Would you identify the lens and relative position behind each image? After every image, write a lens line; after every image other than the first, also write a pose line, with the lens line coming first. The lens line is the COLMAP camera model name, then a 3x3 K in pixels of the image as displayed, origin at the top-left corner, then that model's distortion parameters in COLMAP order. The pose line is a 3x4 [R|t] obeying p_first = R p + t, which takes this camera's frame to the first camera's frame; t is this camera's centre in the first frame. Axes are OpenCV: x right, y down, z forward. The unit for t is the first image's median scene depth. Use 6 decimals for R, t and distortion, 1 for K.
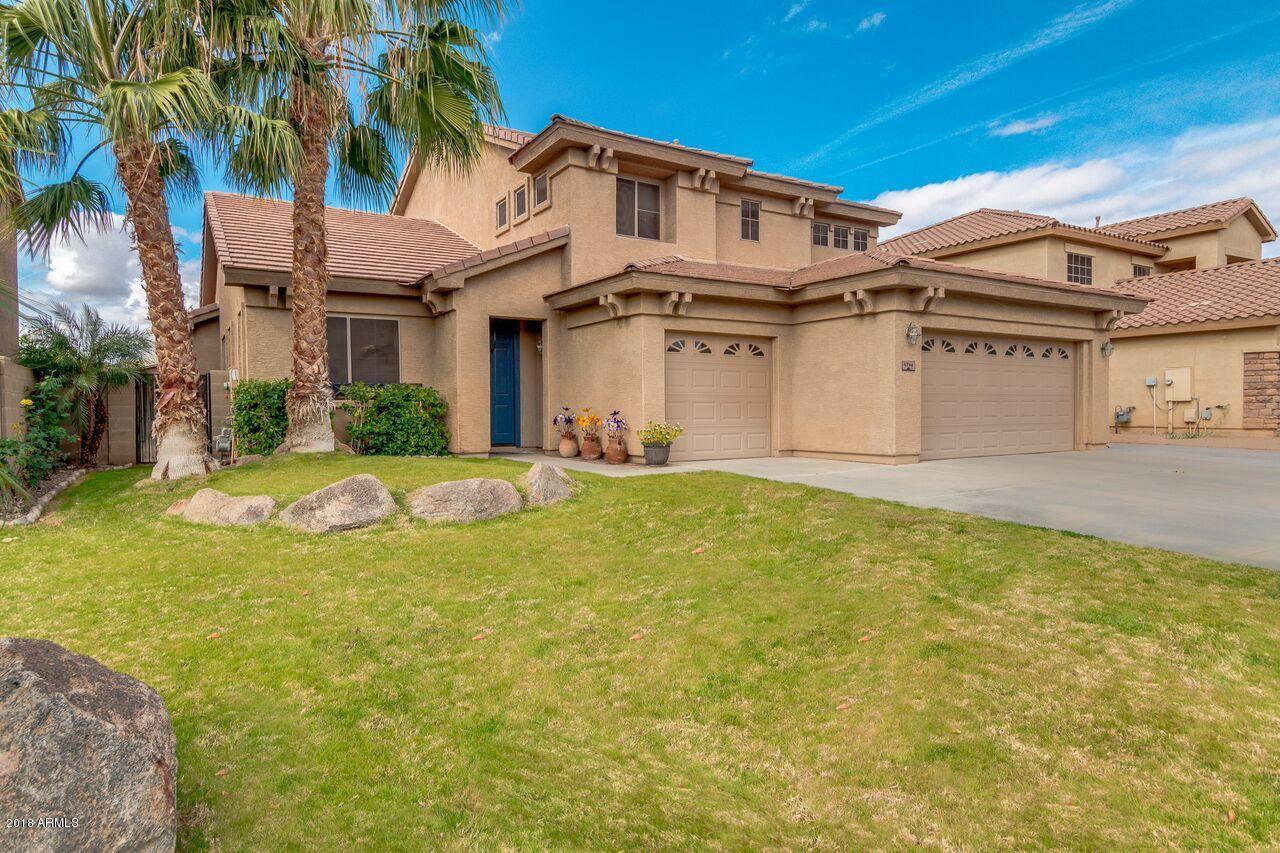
lens RADIAL K [[657.1, 0, 640.0], [0, 657.1, 426.5], [0, 0, 1]] dist [-0.002085, -0.000058]
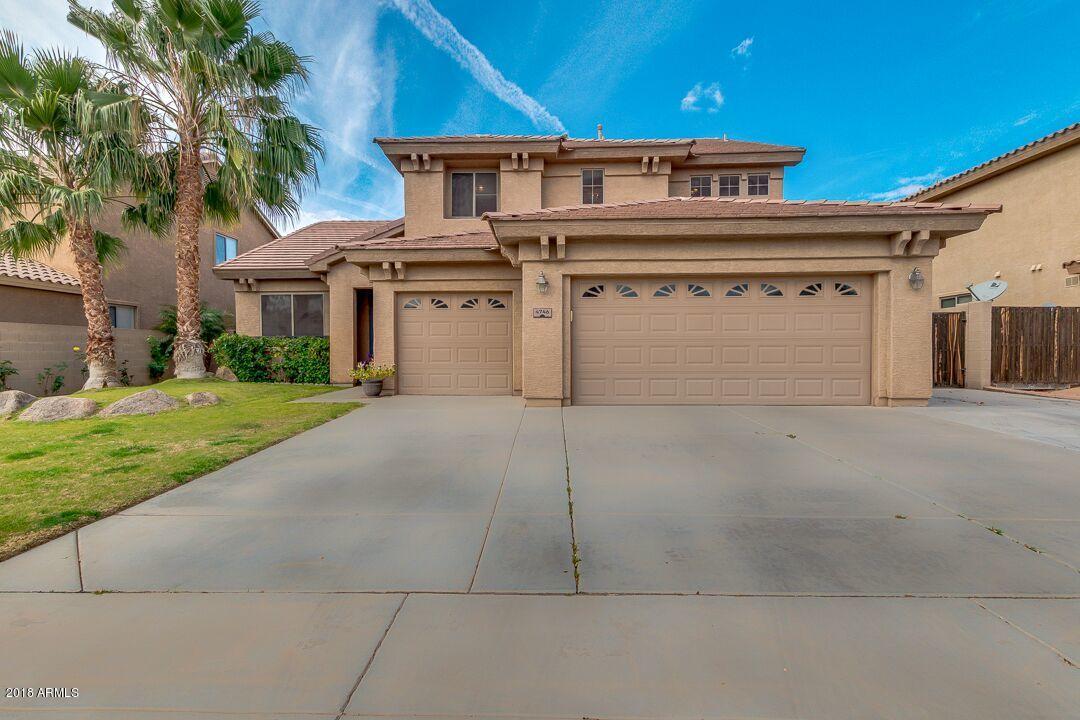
lens RADIAL K [[520.2, 0, 538.5], [0, 520.2, 352.4], [0, 0, 1]] dist [0.003896, 0.000294]
pose [[0.858446, 0.003037, -0.512894, 0.697917], [-0.016036, 0.999653, -0.020921, -0.010306], [0.512652, 0.026184, 0.858197, 0.242151]]
